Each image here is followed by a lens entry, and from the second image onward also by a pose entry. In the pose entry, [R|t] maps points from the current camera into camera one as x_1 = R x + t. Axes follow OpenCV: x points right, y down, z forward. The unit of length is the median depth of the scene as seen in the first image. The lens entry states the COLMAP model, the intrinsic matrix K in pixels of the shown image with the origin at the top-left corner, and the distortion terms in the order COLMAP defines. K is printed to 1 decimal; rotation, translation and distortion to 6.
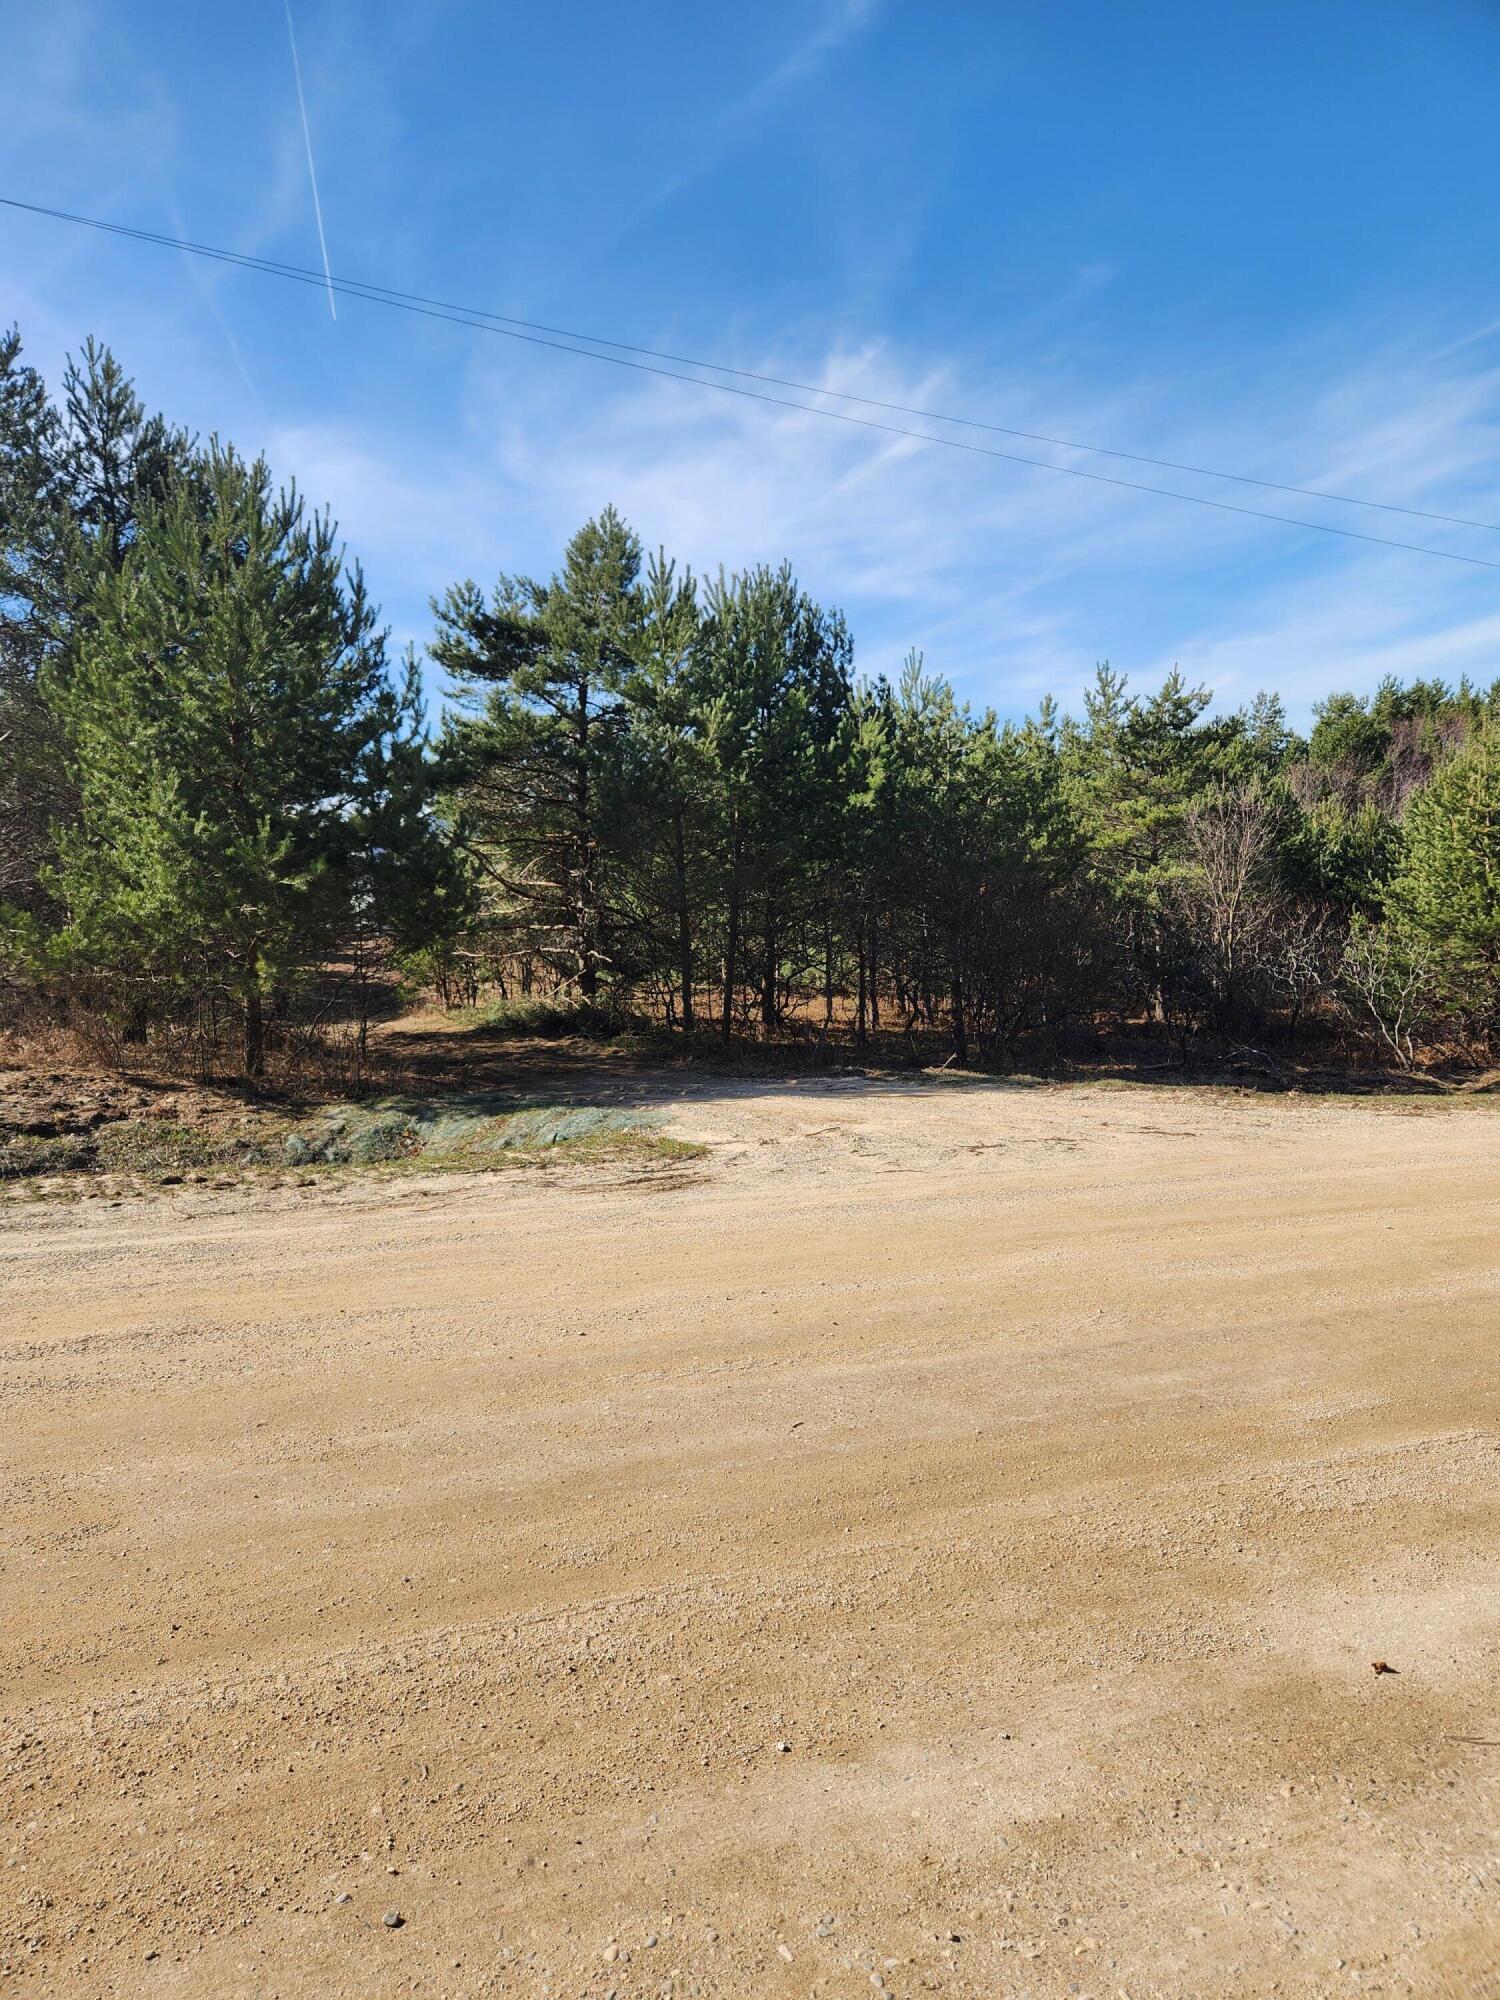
lens RADIAL K [[1337.3, 0, 749.7], [0, 1337.3, 1005.8], [0, 0, 1]] dist [0.074746, -0.069148]
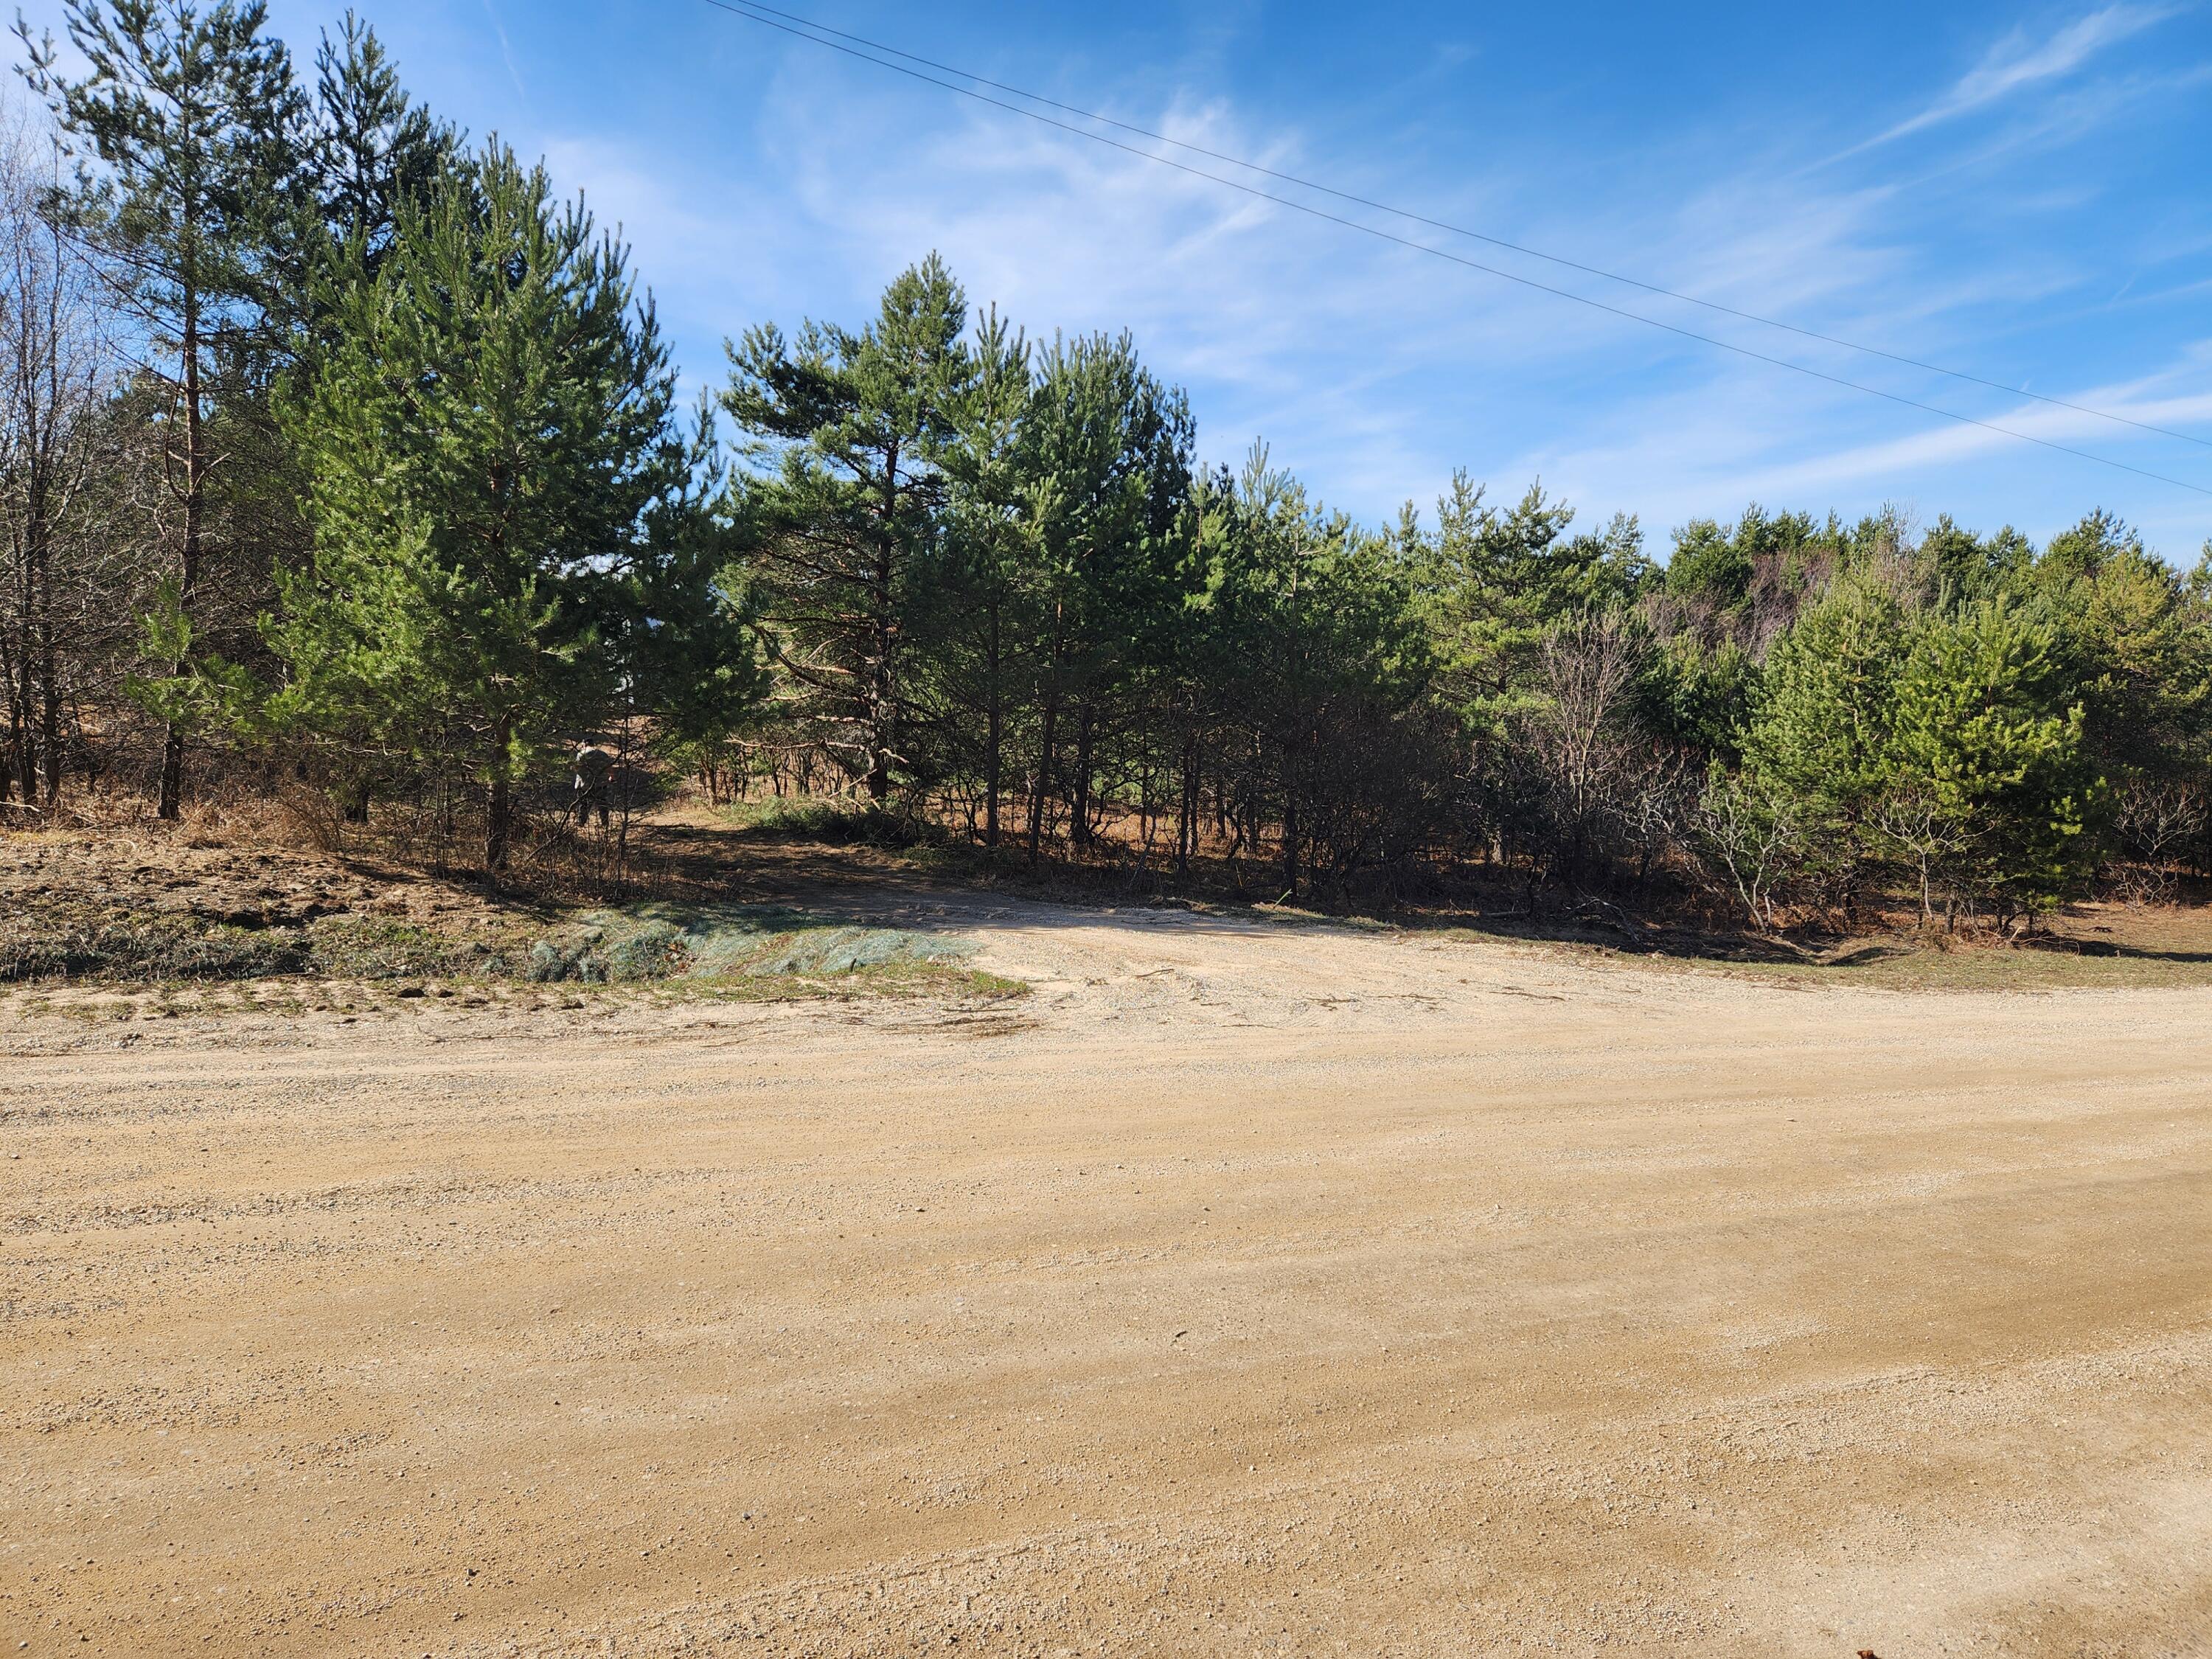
lens RADIAL K [[1476.1, 0, 1129.7], [0, 1476.1, 820.6], [0, 0, 1]] dist [0.076733, -0.069055]
pose [[0.996453, 0.060264, 0.058733, -0.012786], [-0.060325, 0.998179, -0.000736, -0.002866], [-0.058670, -0.002810, 0.998273, 0.007734]]
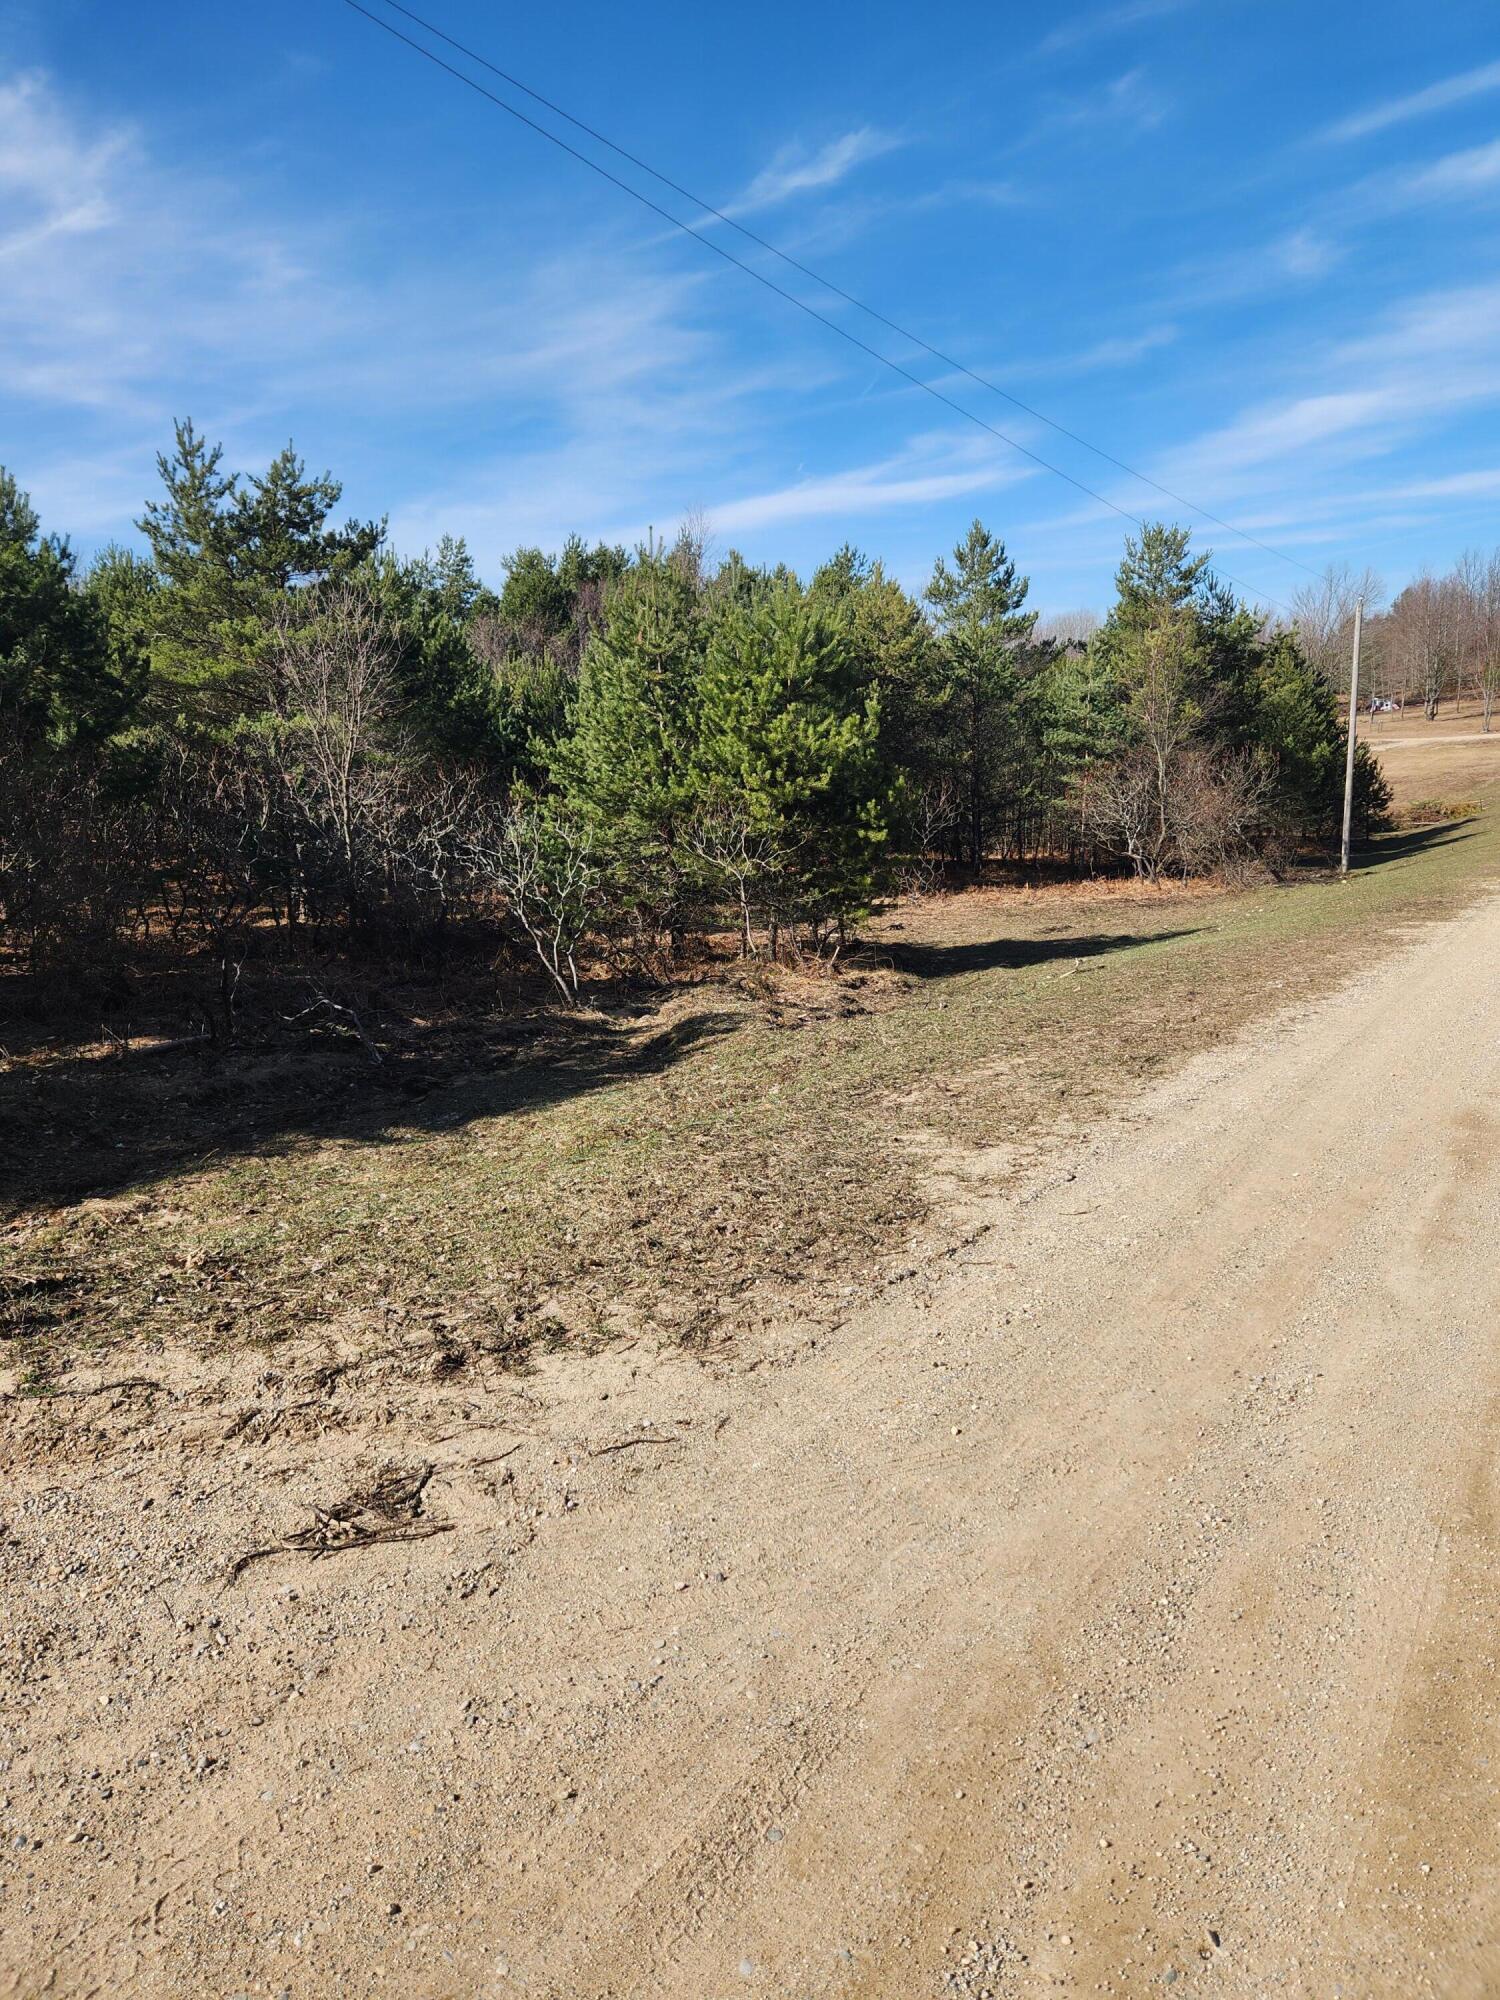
lens RADIAL K [[1334.7, 0, 749.1], [0, 1334.7, 1036.4], [0, 0, 1]] dist [0.076733, -0.069055]
pose [[0.851772, -0.093091, 0.515575, 0.224863], [0.031278, 0.991368, 0.127325, -0.025911], [-0.522978, -0.092326, 0.847331, 0.396416]]
